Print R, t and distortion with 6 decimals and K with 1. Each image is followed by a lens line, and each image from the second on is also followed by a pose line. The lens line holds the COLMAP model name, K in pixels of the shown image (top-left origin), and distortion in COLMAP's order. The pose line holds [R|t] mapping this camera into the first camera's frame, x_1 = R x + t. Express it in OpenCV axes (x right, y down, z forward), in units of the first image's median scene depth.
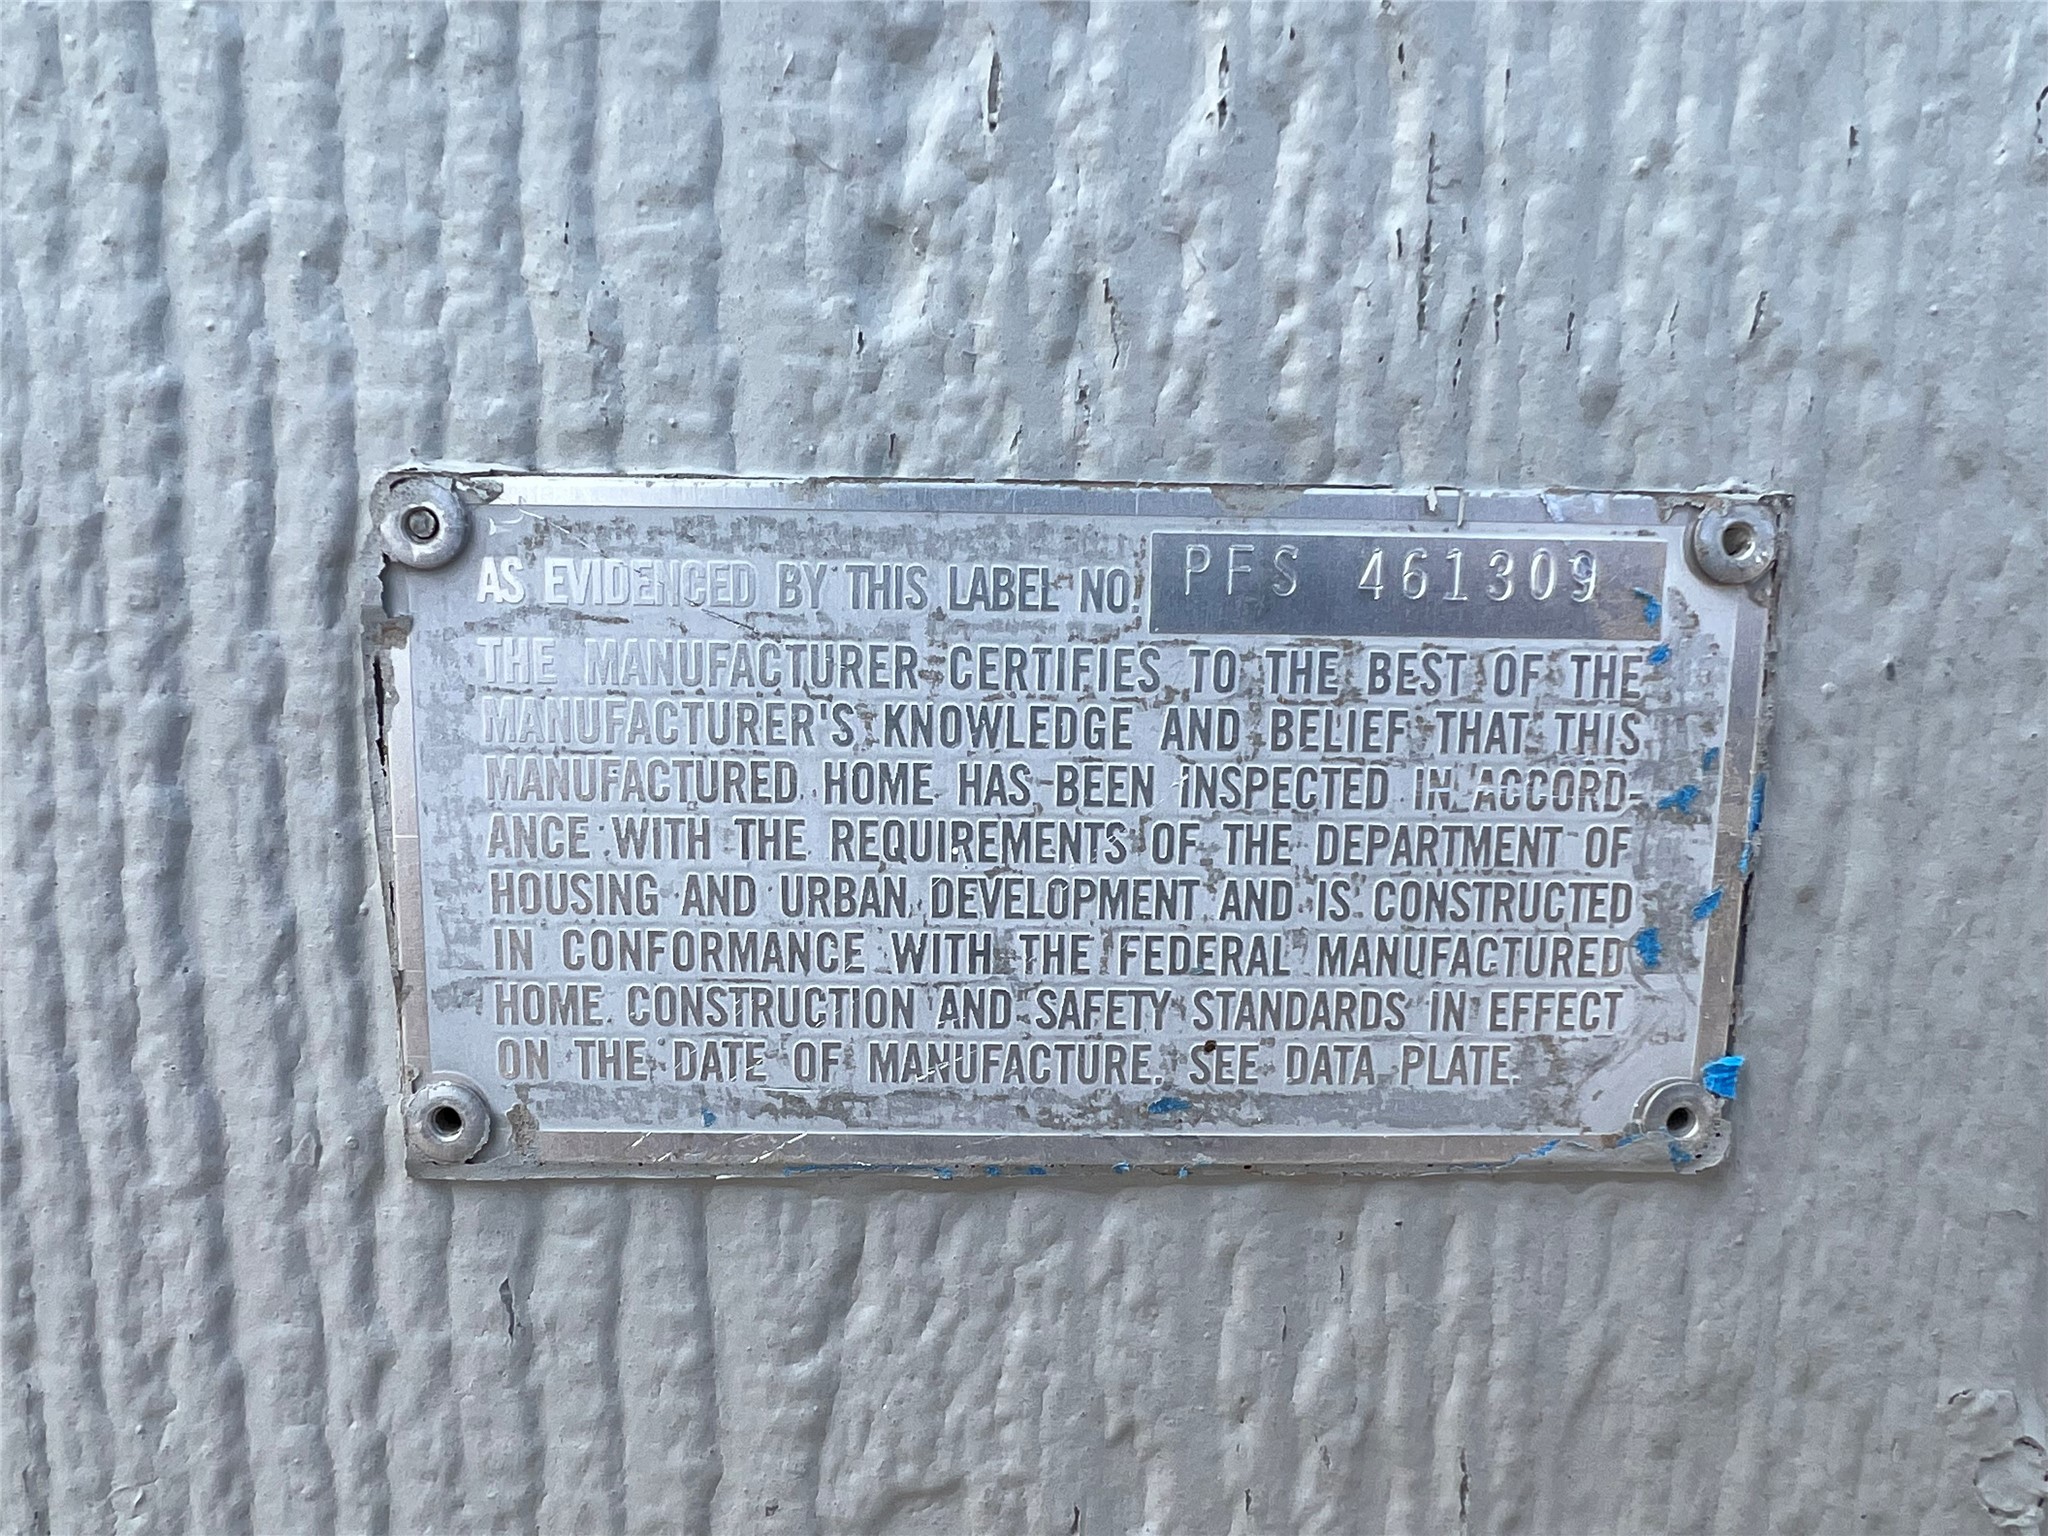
lens RADIAL K [[1522.4, 0, 1020.5], [0, 1522.4, 770.7], [0, 0, 1]] dist [0.039439, -0.035313]
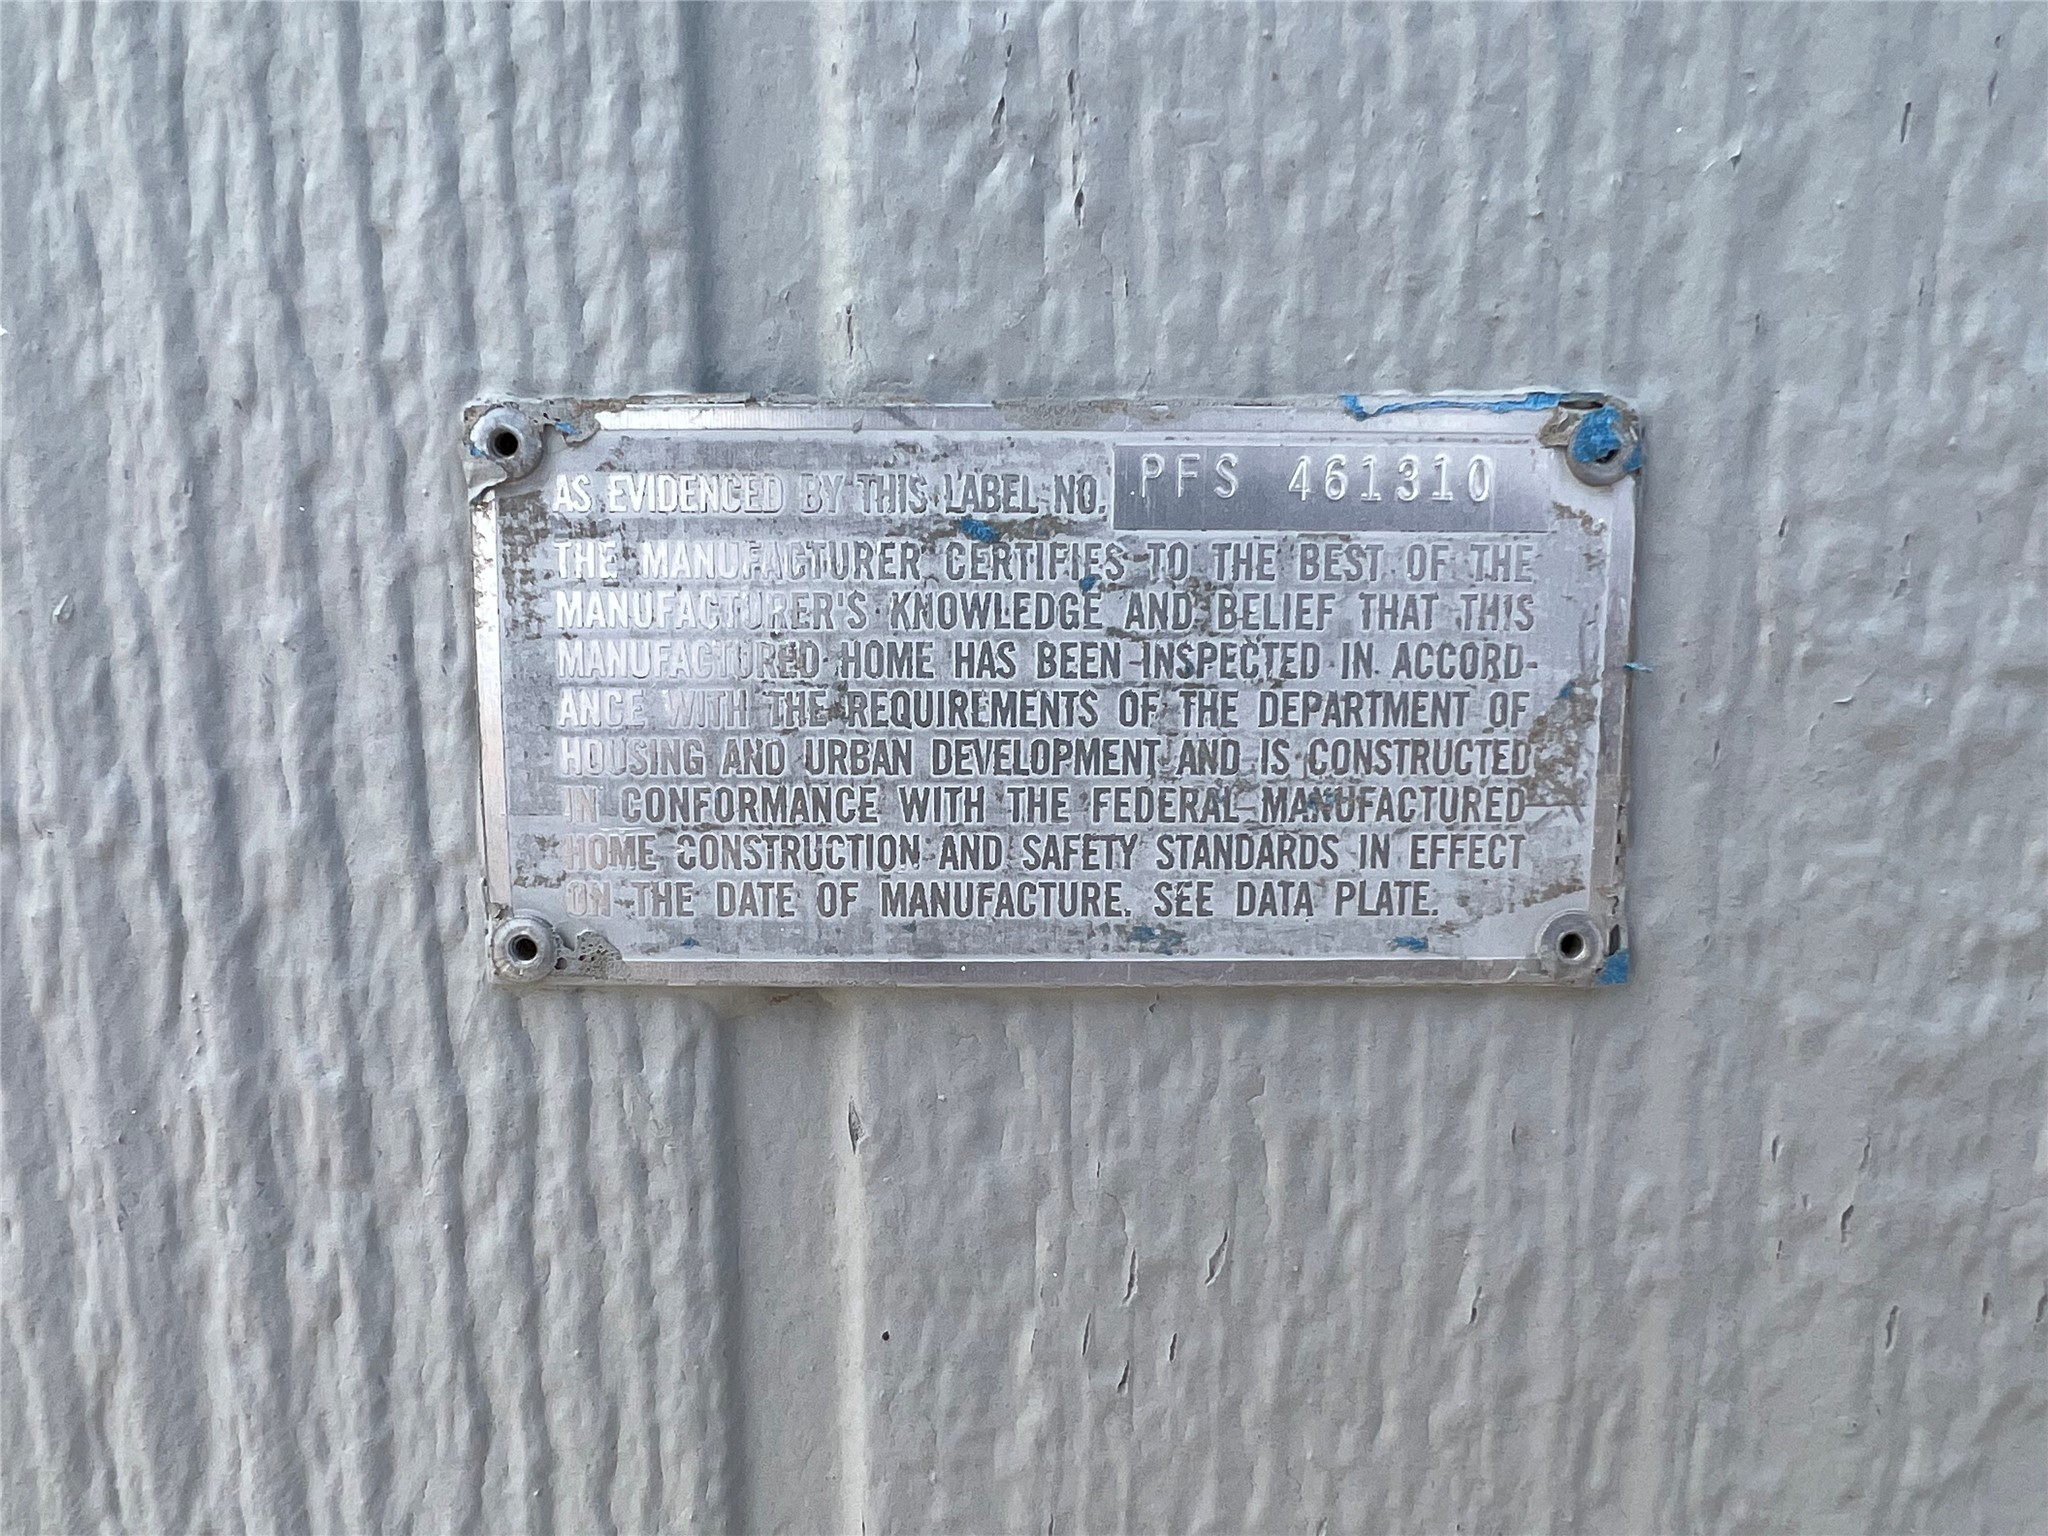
lens RADIAL K [[1522.4, 0, 1027.2], [0, 1522.4, 765.9], [0, 0, 1]] dist [0.039439, -0.035313]
pose [[0.999734, -0.010273, -0.020632, 0.038883], [0.009371, 0.999016, -0.043344, 0.141794], [0.021057, 0.043139, 0.998847, -0.177101]]
